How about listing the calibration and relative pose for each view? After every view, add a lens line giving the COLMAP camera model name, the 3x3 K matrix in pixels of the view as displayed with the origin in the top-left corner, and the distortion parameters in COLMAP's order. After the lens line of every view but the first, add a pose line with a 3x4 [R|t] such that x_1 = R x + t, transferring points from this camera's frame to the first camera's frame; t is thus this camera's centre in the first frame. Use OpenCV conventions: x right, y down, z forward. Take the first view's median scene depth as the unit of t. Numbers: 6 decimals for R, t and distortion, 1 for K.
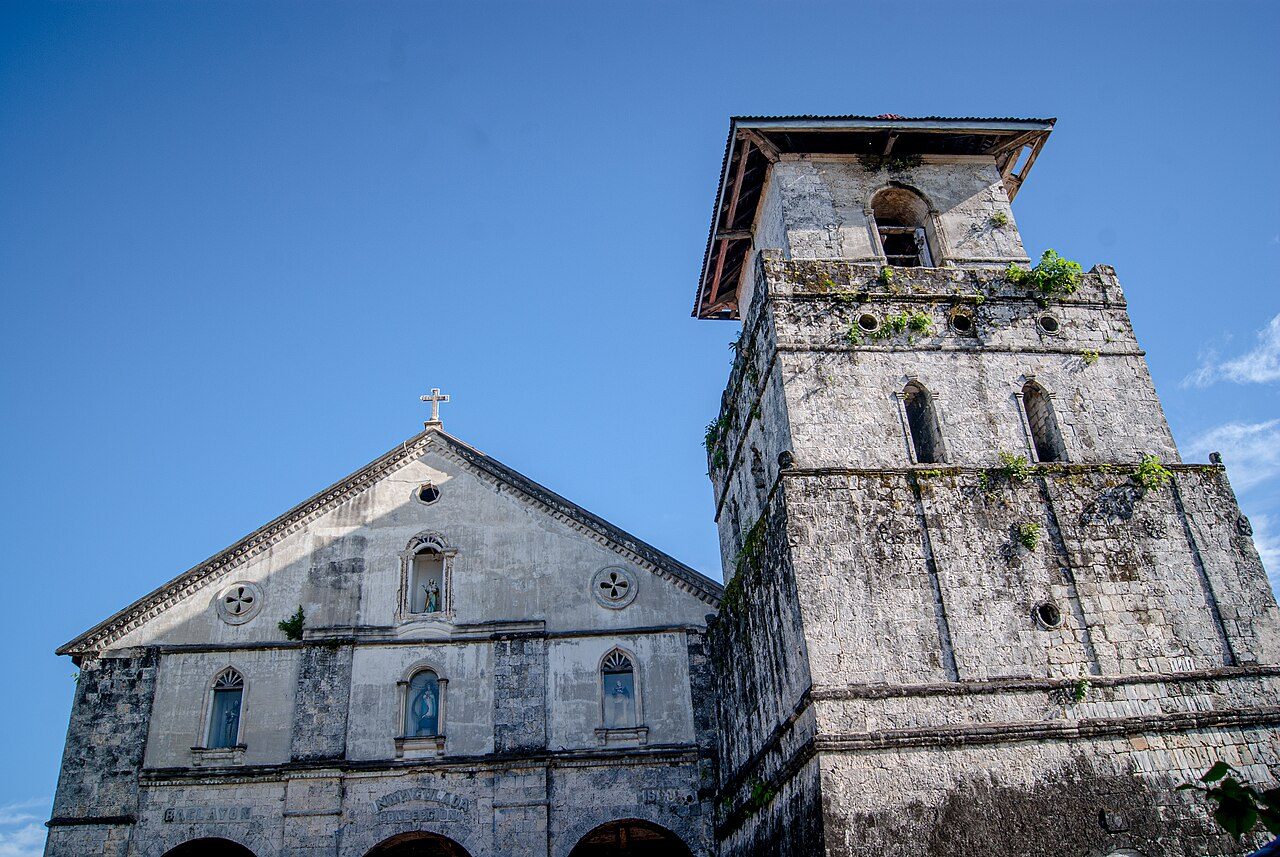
lens RADIAL K [[1000.6, 0, 636.5], [0, 1000.6, 440.8], [0, 0, 1]] dist [-0.081908, 0.018705]
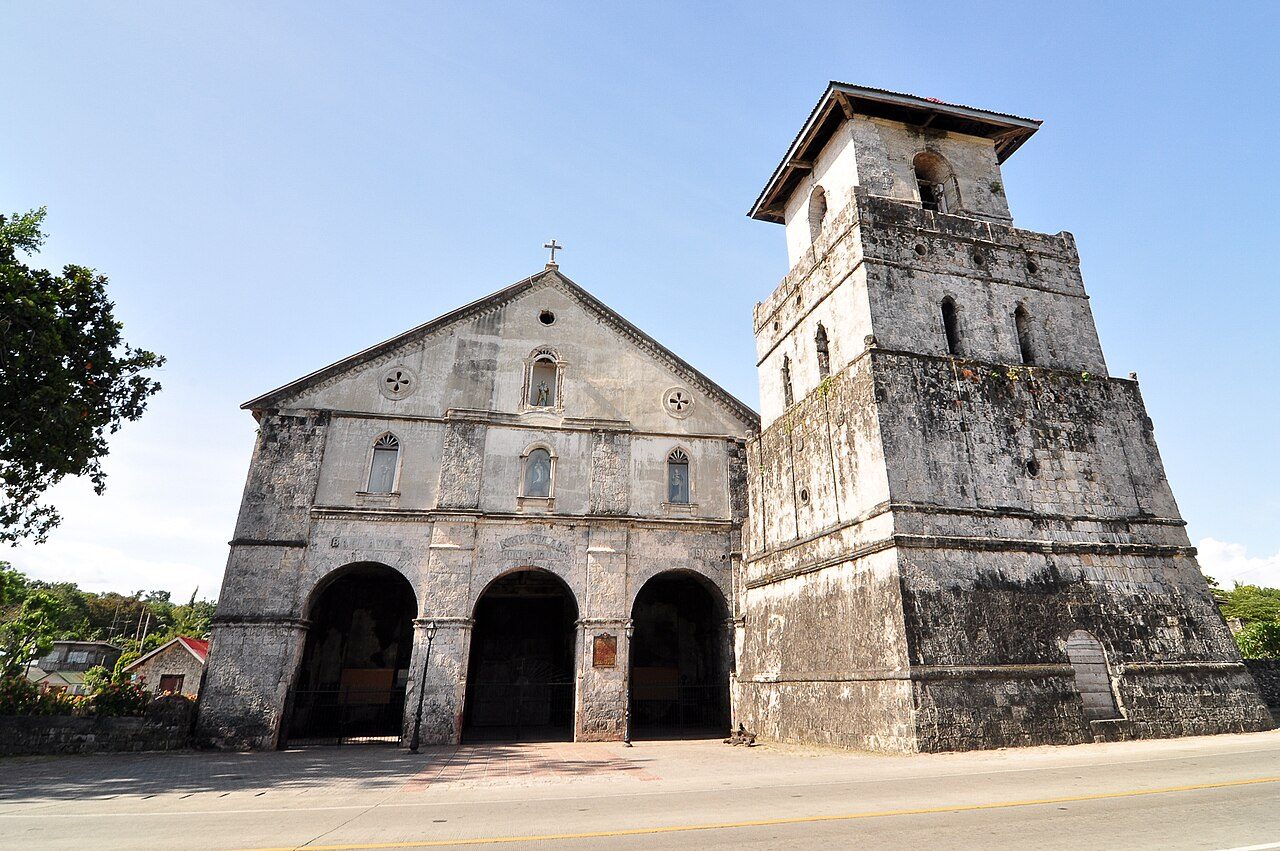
lens RADIAL K [[719.5, 0, 680.8], [0, 719.5, 346.8], [0, 0, 1]] dist [-0.004539, -0.009215]
pose [[0.978528, 0.128665, 0.161022, -0.217013], [-0.142153, 0.986983, 0.075212, -0.008543], [-0.149249, -0.096487, 0.984081, 0.016387]]
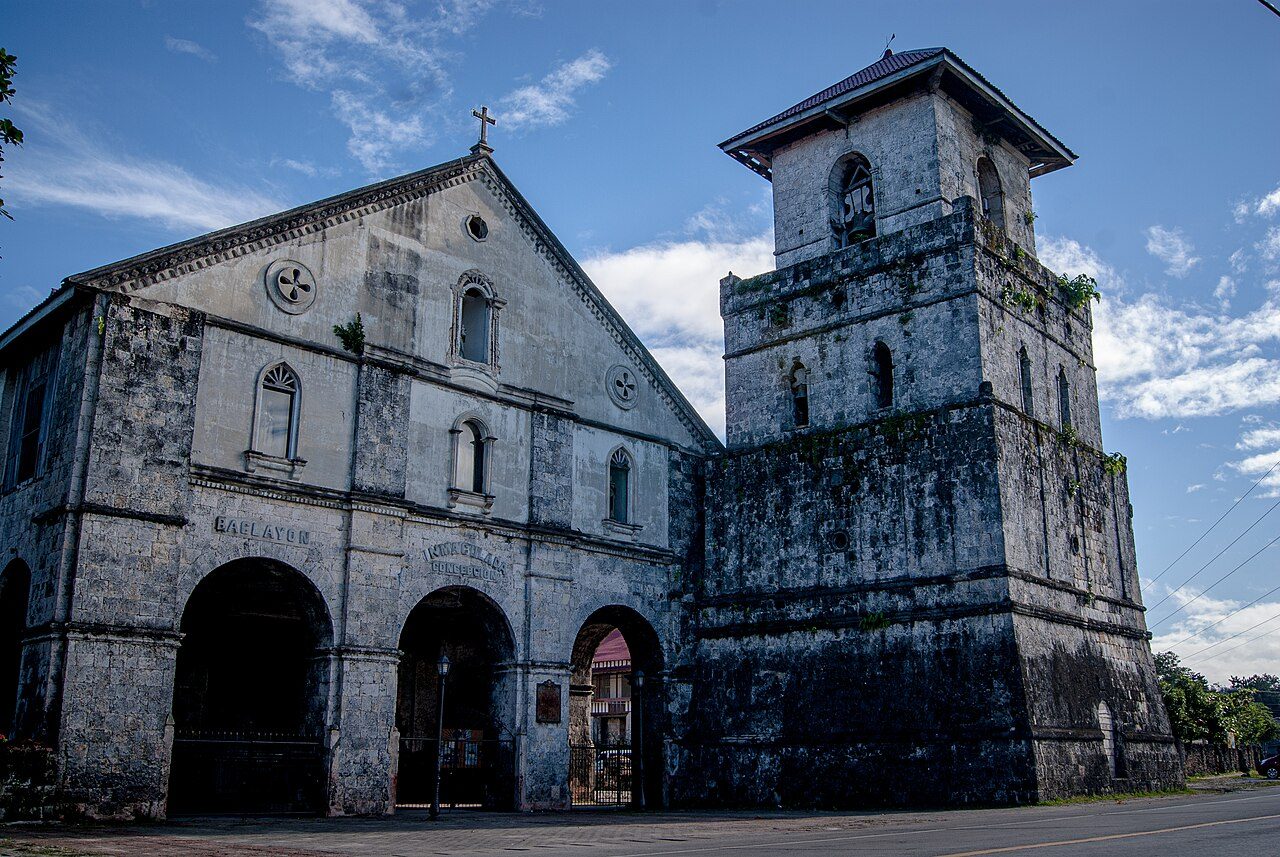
lens RADIAL K [[1183.5, 0, 637.5], [0, 1183.5, 434.1], [0, 0, 1]] dist [-0.053497, 0.000000]
pose [[0.728338, 0.244720, 0.640028, -0.877692], [-0.386344, 0.918088, 0.088612, 0.087195], [-0.565917, -0.311811, 0.763225, 0.055011]]
